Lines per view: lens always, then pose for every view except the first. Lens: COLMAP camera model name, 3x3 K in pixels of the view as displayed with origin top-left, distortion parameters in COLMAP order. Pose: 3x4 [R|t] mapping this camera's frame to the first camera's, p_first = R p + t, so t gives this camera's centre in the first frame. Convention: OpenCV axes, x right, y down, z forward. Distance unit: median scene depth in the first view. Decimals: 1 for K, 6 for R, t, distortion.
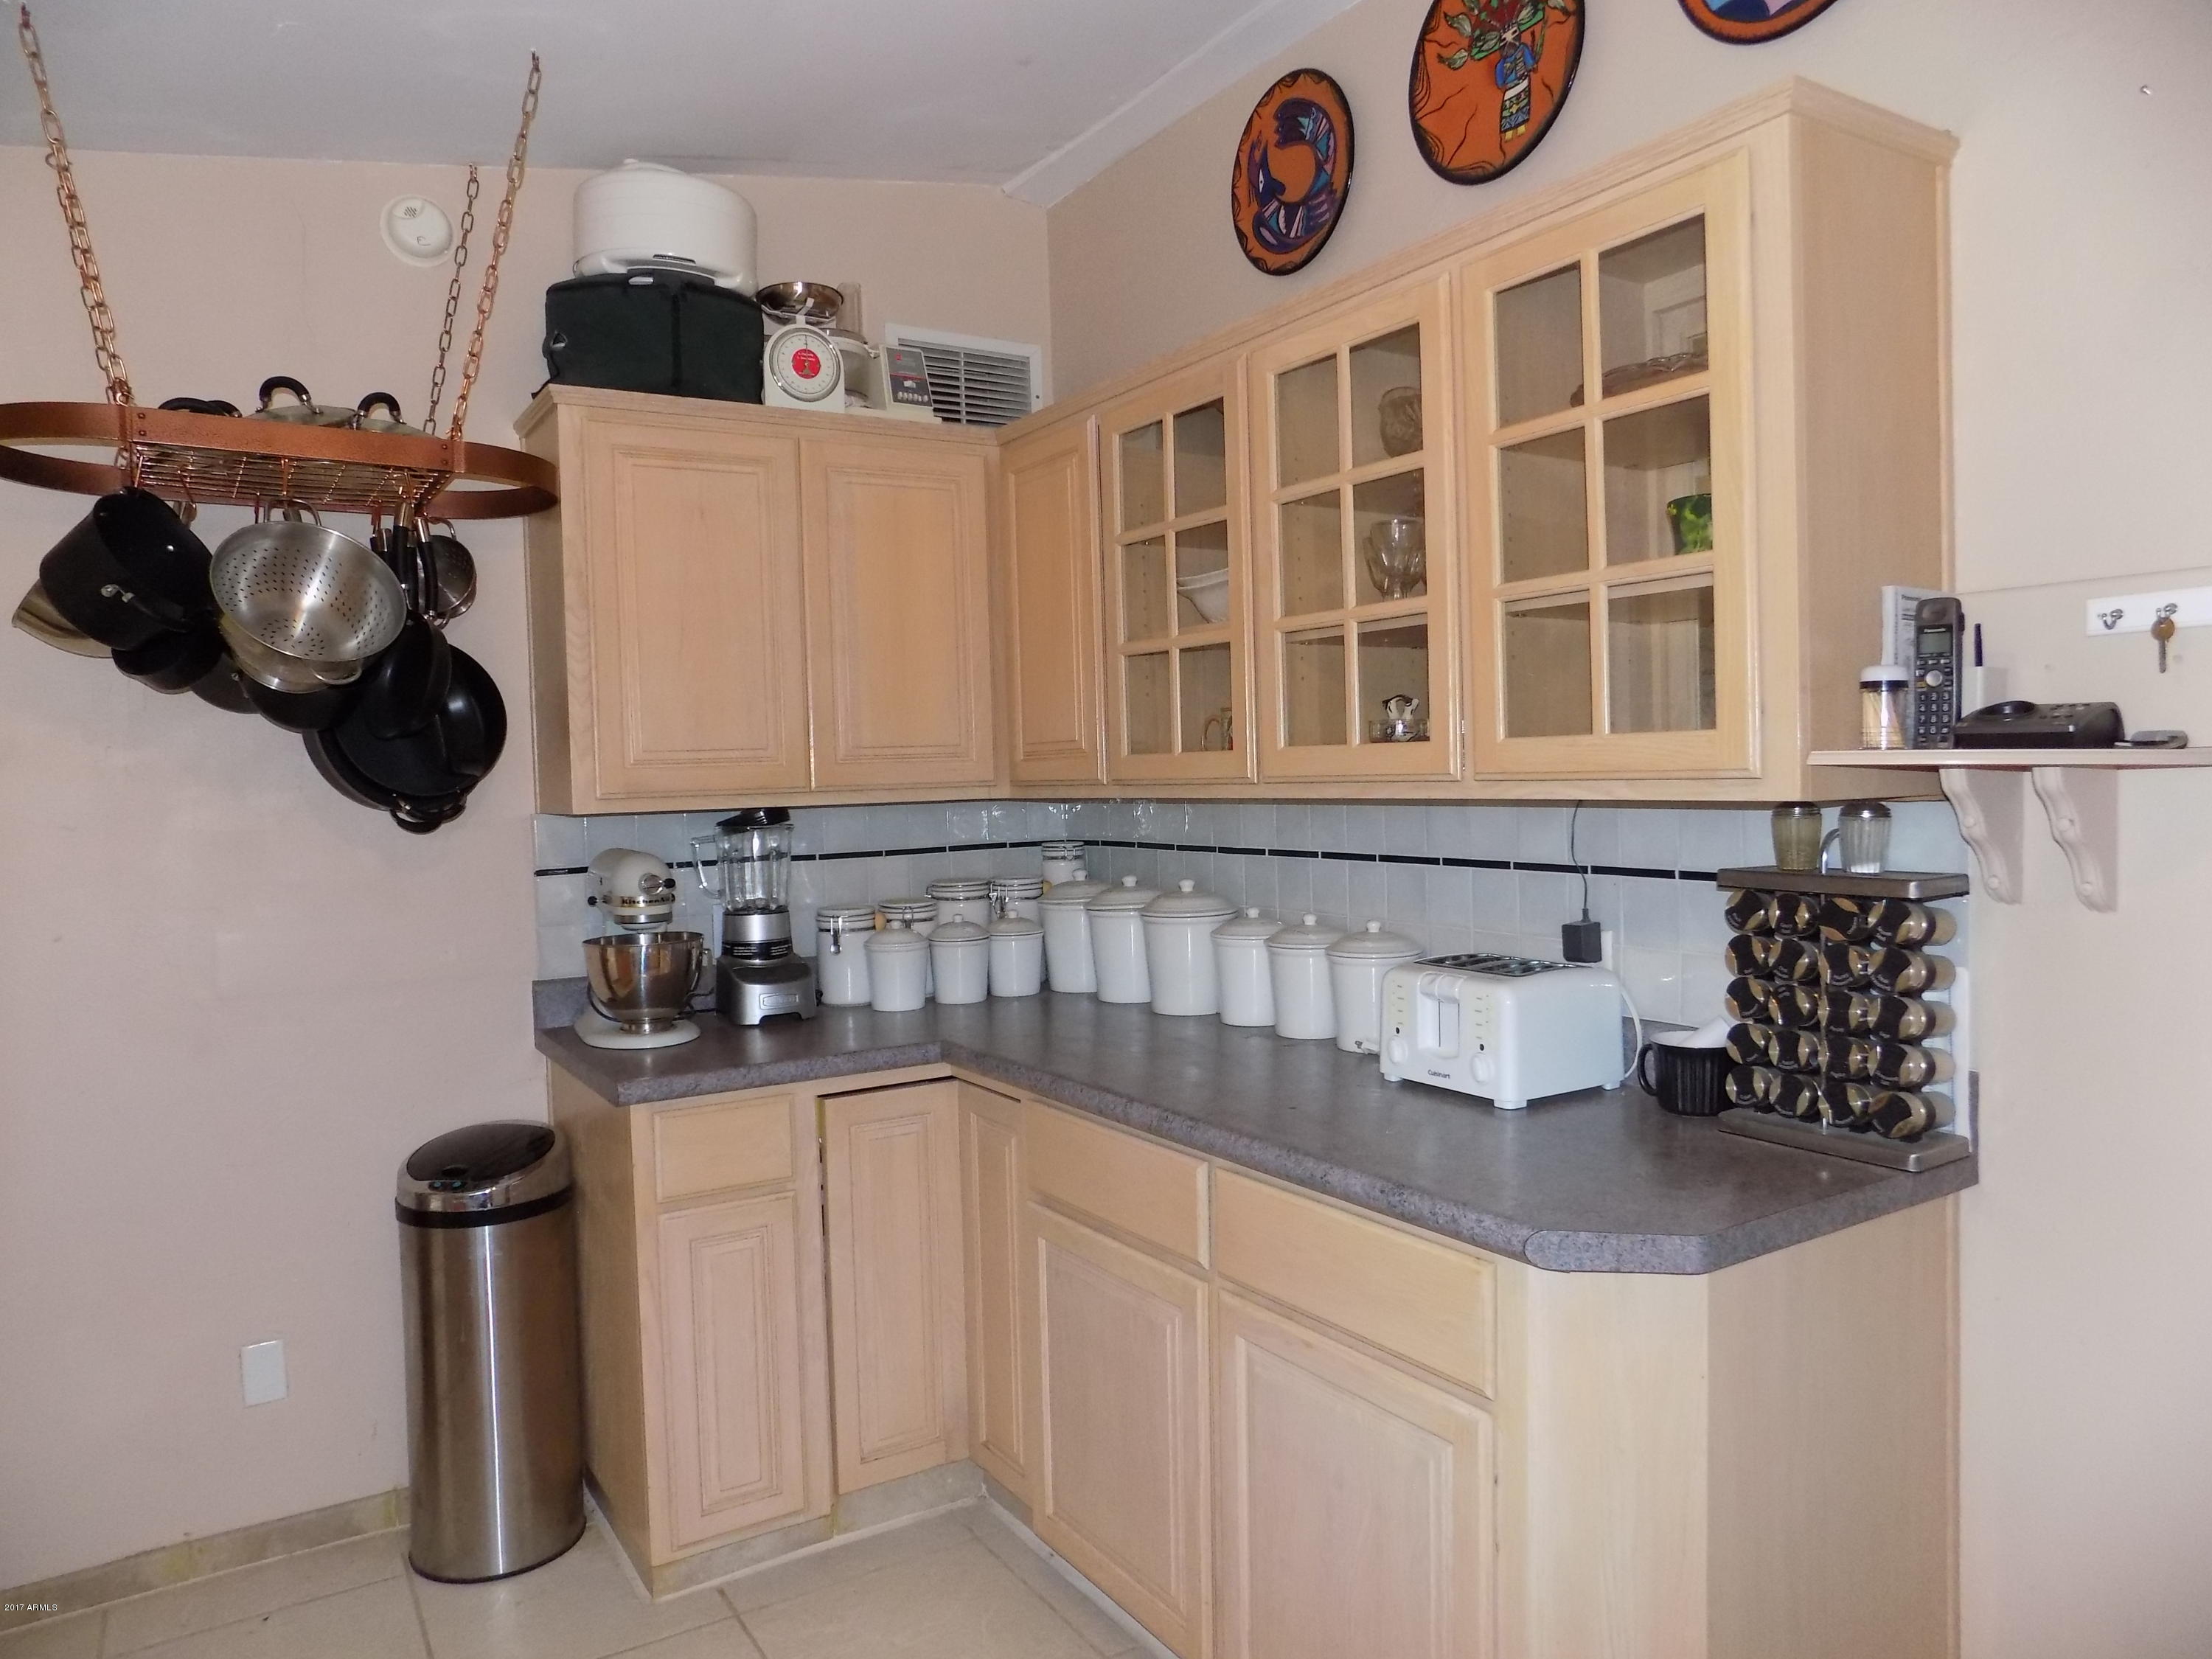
lens RADIAL K [[1498.8, 0, 1105.3], [0, 1498.8, 820.1], [0, 0, 1]] dist [-0.064499, 0.063419]
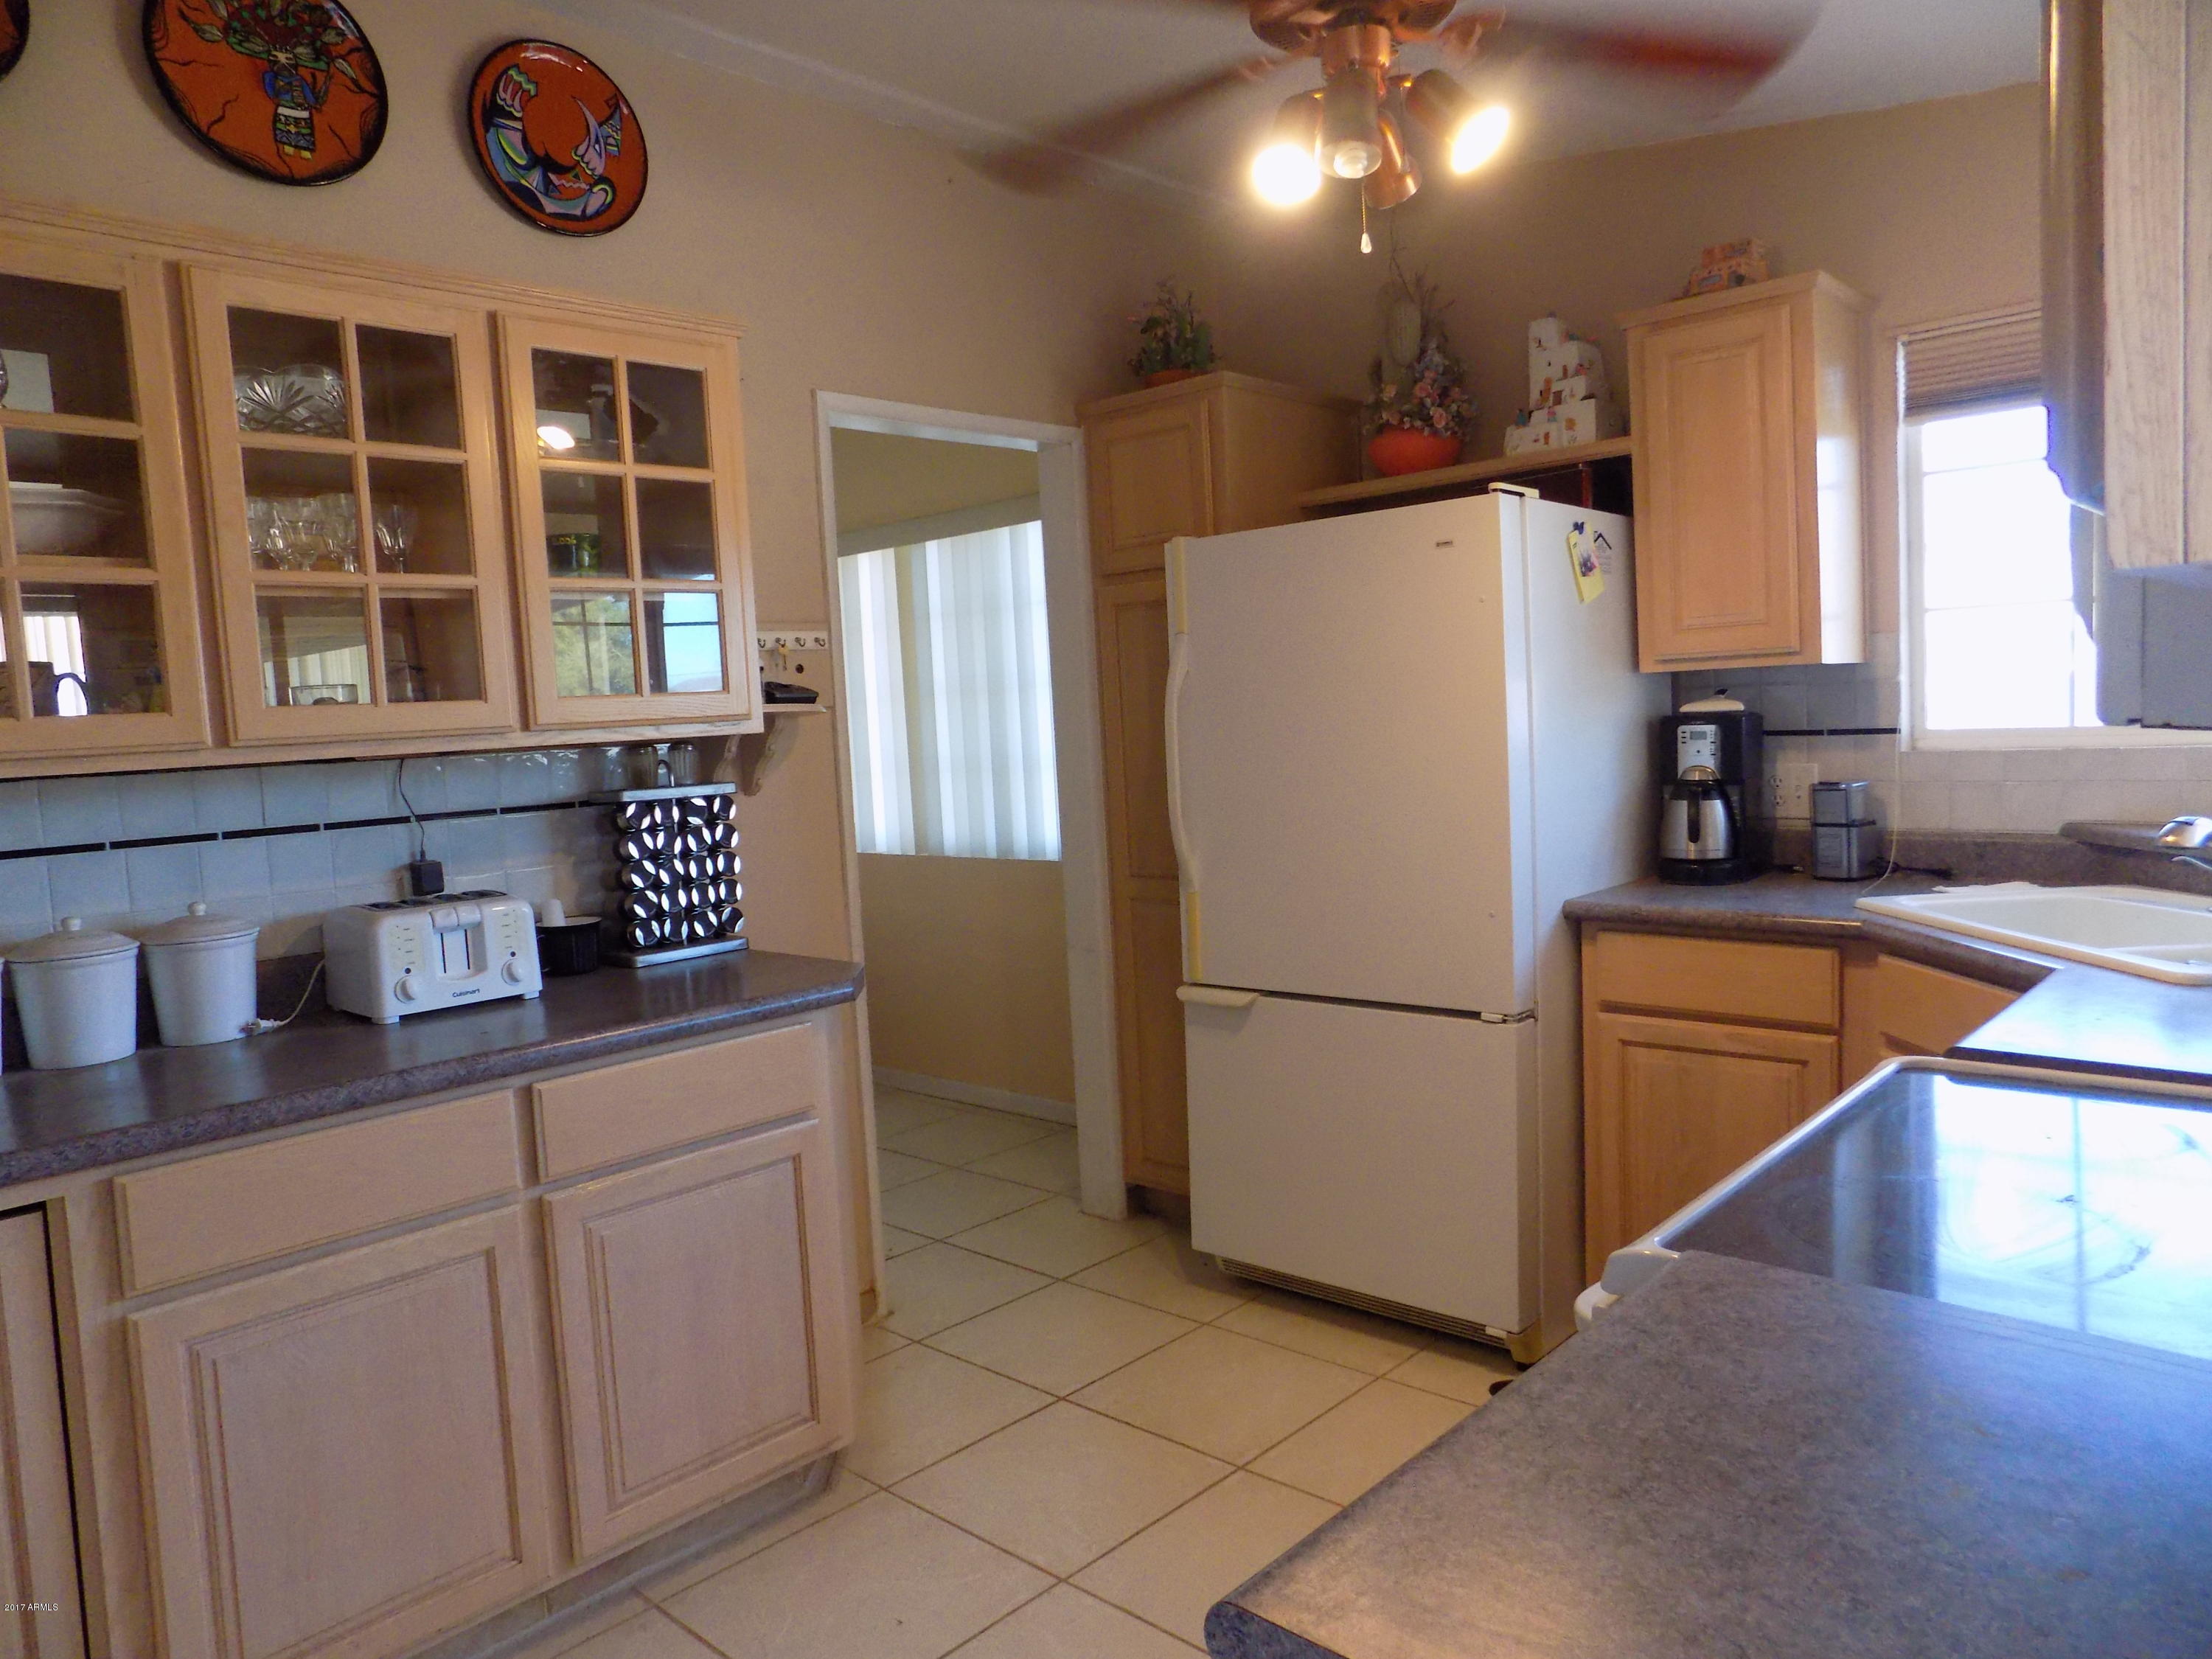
lens RADIAL K [[1498.8, 0, 1103.6], [0, 1498.8, 824.0], [0, 0, 1]] dist [-0.064499, 0.063419]
pose [[-0.260633, -0.037772, 0.964699, -0.915925], [0.090848, 0.993841, 0.063457, 0.011839], [-0.961154, 0.104180, -0.255596, 0.734000]]
